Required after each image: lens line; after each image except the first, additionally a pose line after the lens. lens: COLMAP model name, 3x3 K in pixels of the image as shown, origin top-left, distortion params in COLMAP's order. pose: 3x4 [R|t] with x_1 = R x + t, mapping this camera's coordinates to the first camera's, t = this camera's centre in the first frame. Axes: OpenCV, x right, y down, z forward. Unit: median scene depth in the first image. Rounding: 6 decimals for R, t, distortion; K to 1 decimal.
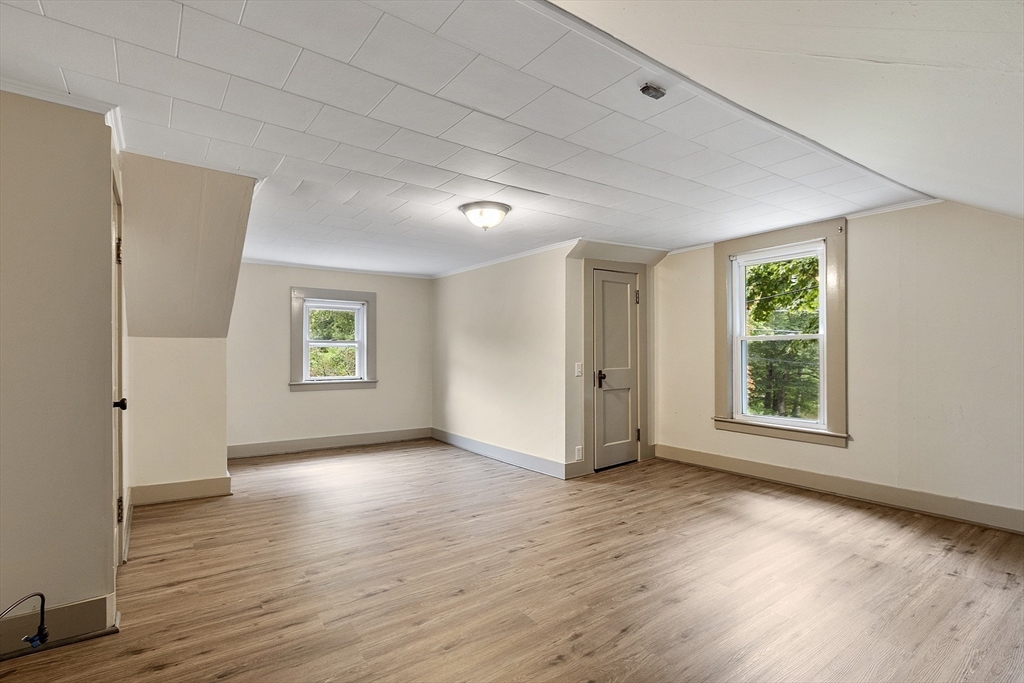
lens RADIAL K [[500.1, 0, 494.5], [0, 500.1, 350.5], [0, 0, 1]] dist [-0.000483, -0.000272]
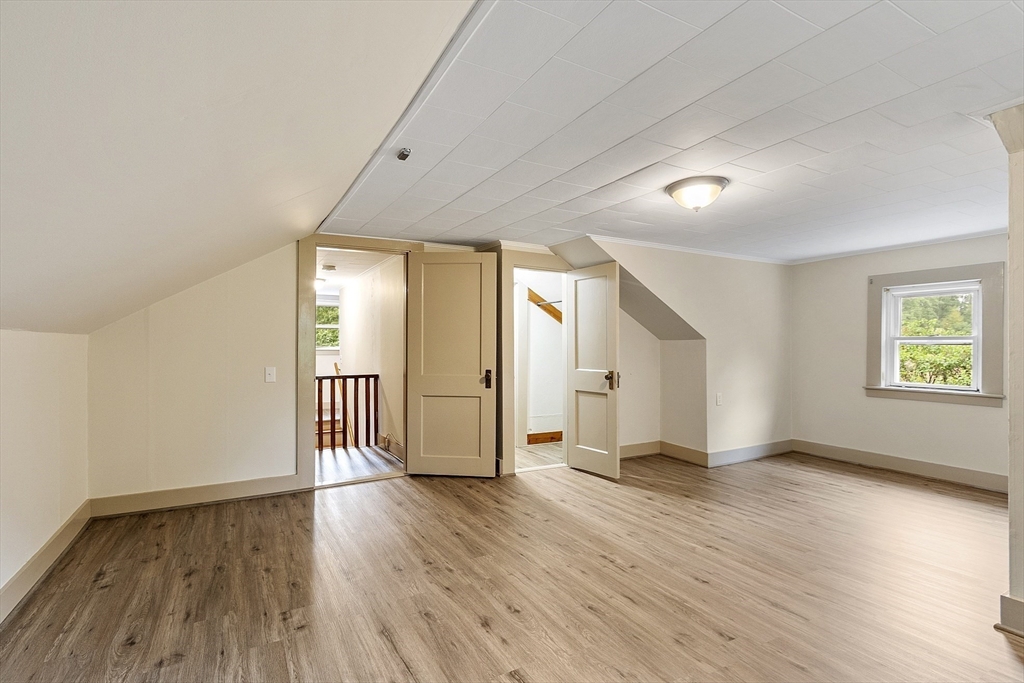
lens RADIAL K [[498.6, 0, 510.2], [0, 498.6, 346.3], [0, 0, 1]] dist [0.016257, 0.000187]
pose [[-0.108373, 0.002729, -0.994107, 0.812122], [0.000977, 0.999996, 0.002638, -0.012032], [0.994110, -0.000686, -0.108376, 0.726726]]
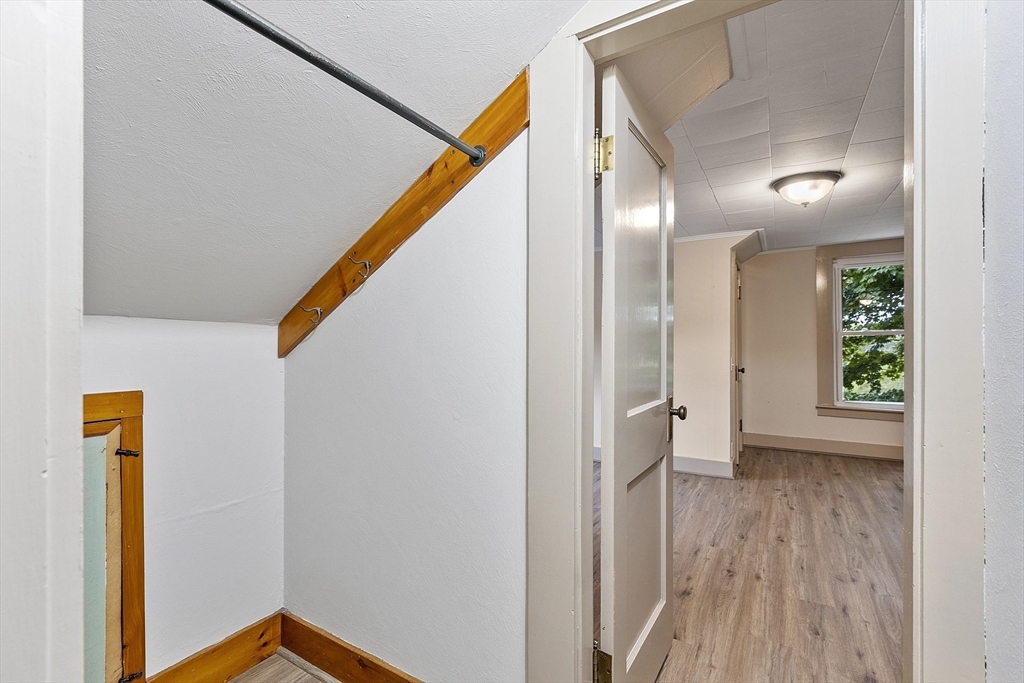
lens RADIAL K [[461.2, 0, 509.7], [0, 461.2, 339.5], [0, 0, 1]] dist [0.001214, -0.000705]
pose [[0.912666, 0.002470, 0.408699, -0.757459], [-0.000934, 0.999992, -0.003959, -0.007390], [-0.408705, 0.003231, 0.912661, 0.452254]]
